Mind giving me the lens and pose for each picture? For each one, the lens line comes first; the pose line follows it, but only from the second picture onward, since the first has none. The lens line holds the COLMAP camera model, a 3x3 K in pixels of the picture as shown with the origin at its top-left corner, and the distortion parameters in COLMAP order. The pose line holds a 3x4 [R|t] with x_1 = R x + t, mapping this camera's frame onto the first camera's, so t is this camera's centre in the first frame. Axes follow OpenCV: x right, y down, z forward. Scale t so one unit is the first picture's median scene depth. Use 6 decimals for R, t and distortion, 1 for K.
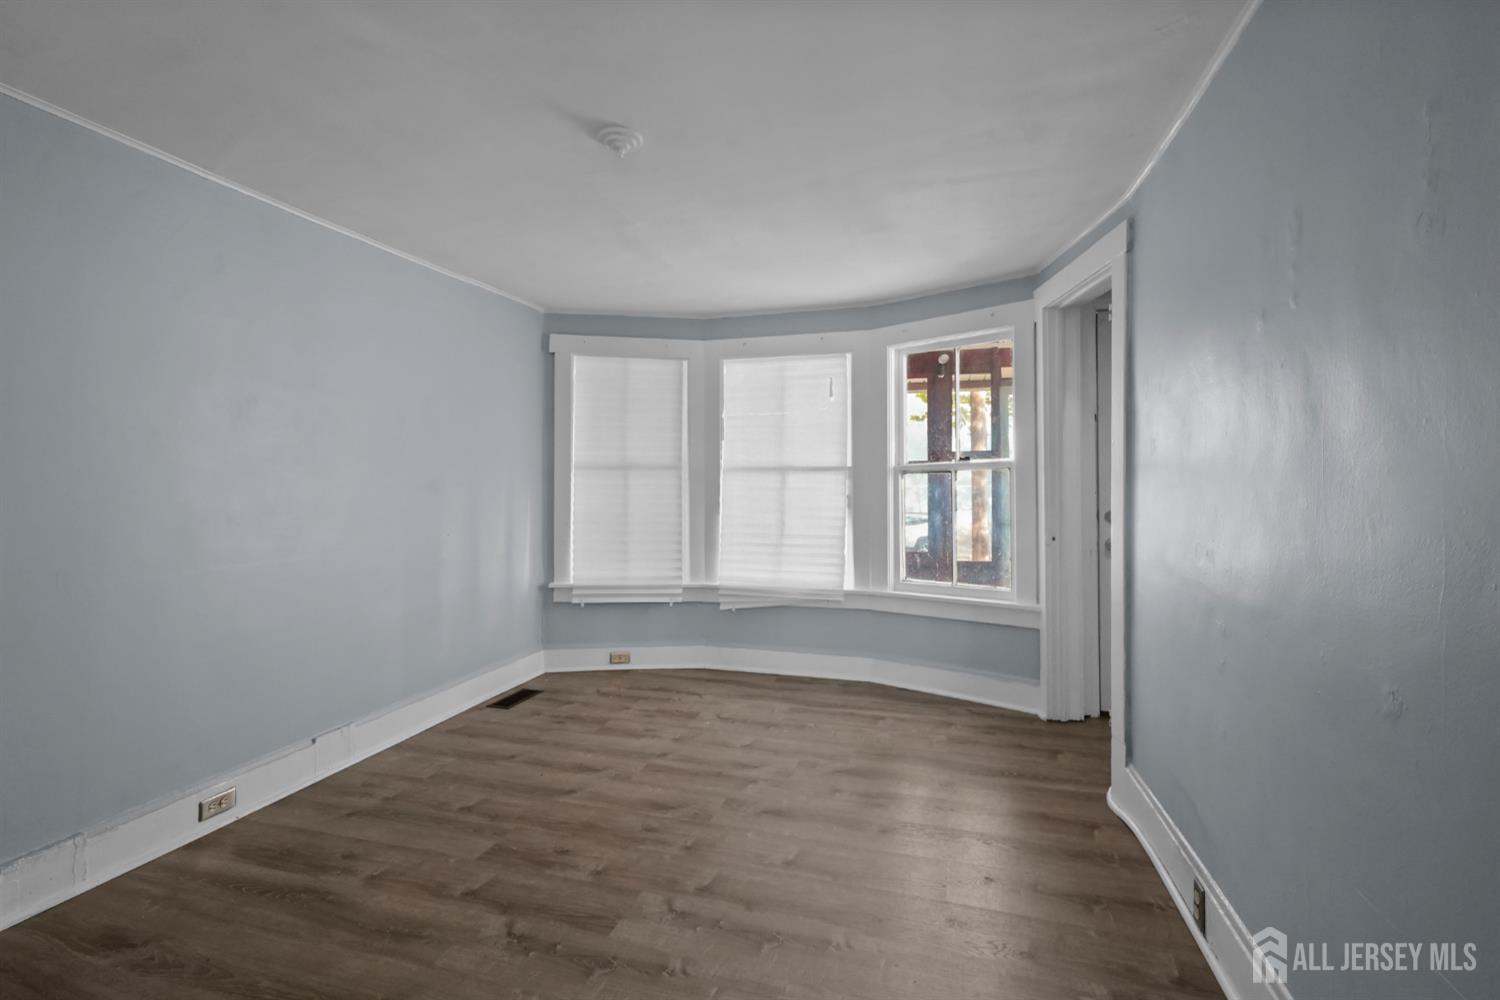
lens RADIAL K [[706.0, 0, 750.0], [0, 706.0, 500.0], [0, 0, 1]] dist [-0.002007, 0.011134]
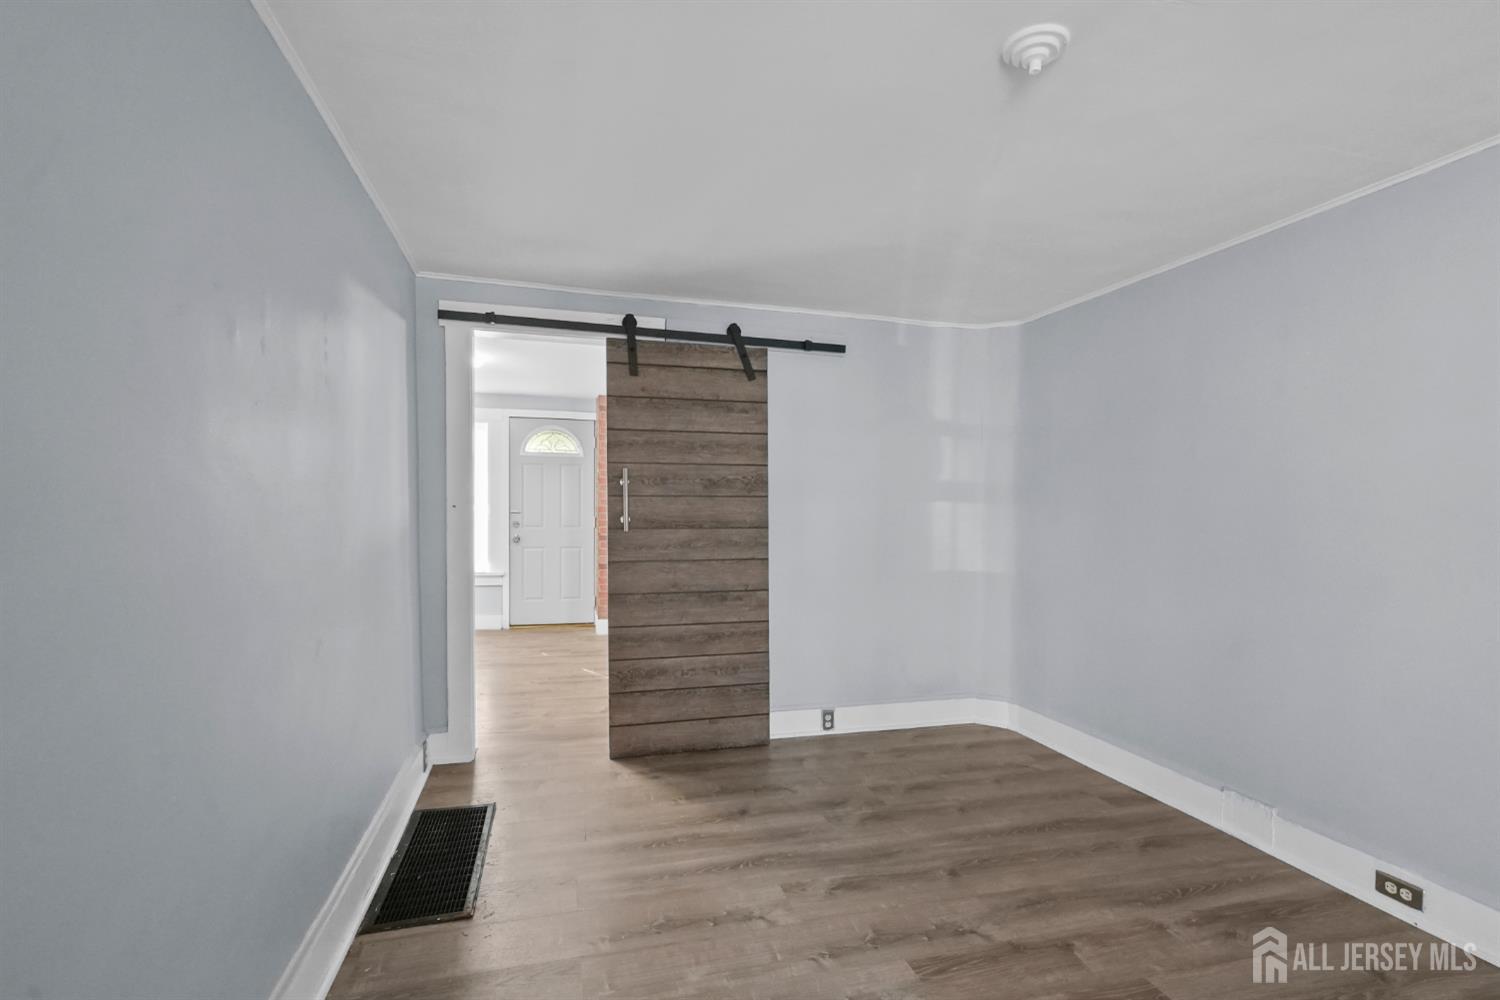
lens RADIAL K [[706.0, 0, 750.0], [0, 706.0, 500.0], [0, 0, 1]] dist [-0.002007, 0.011134]
pose [[-0.854854, -0.007373, -0.518817, 0.495498], [-0.010988, 0.999932, 0.003895, -0.062379], [0.518753, 0.009031, -0.854877, 1.605812]]
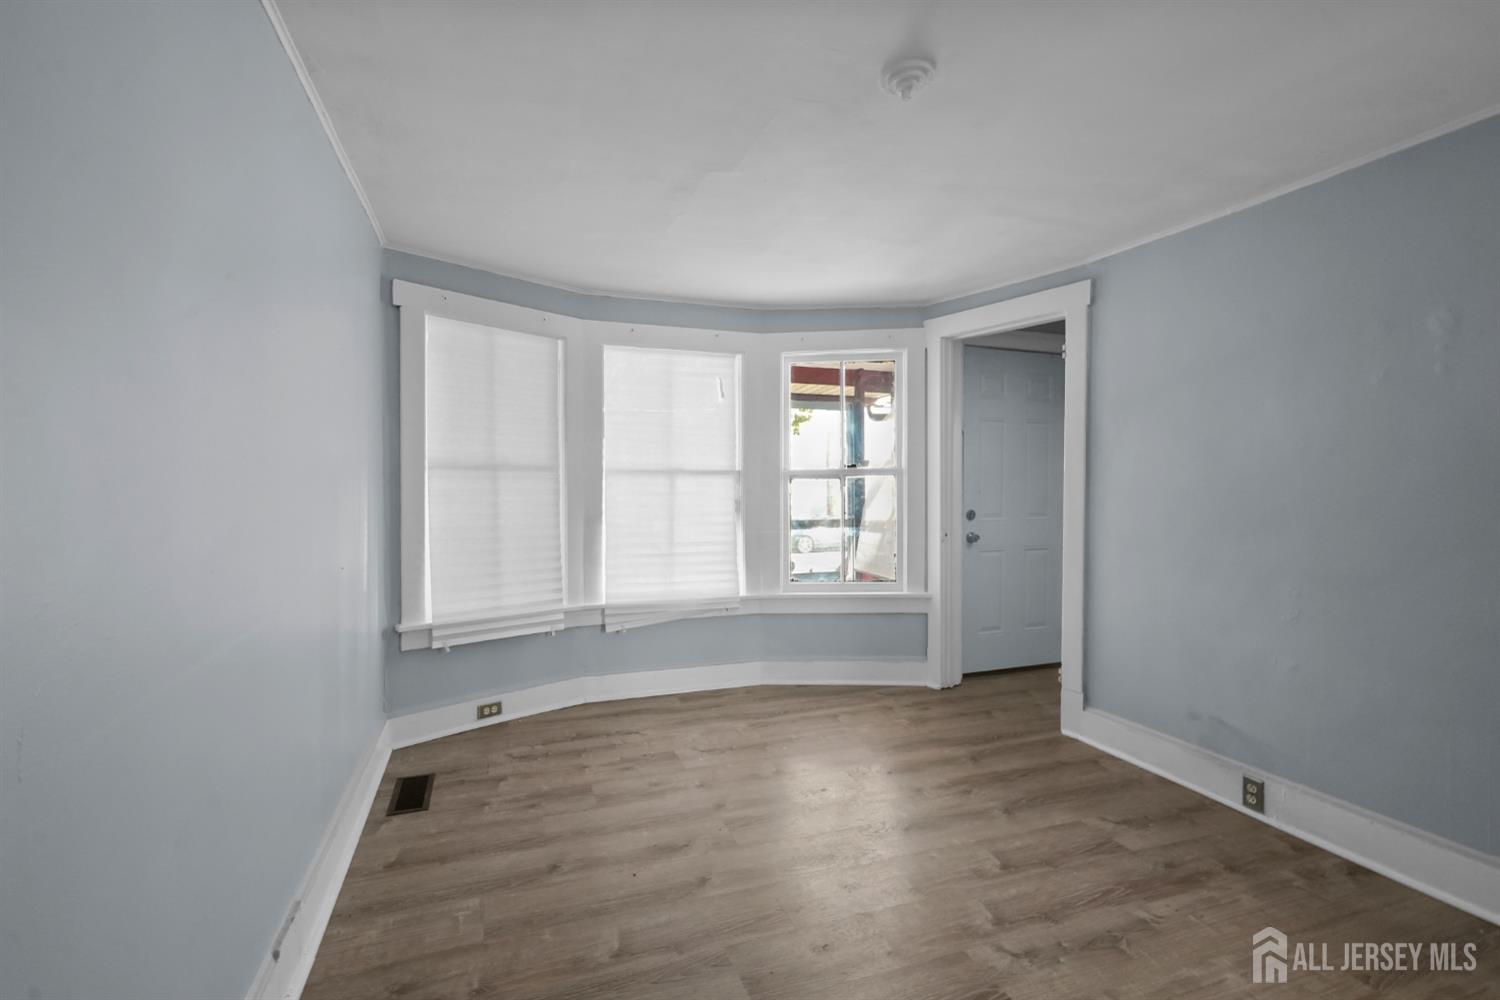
lens RADIAL K [[678.4, 0, 751.7], [0, 678.4, 515.6], [0, 0, 1]] dist [0.000368, 0.000381]
pose [[0.802267, -0.024247, 0.596472, -0.407286], [0.012264, 0.999633, 0.024140, -0.007317], [-0.596839, -0.012052, 0.802271, 0.228717]]
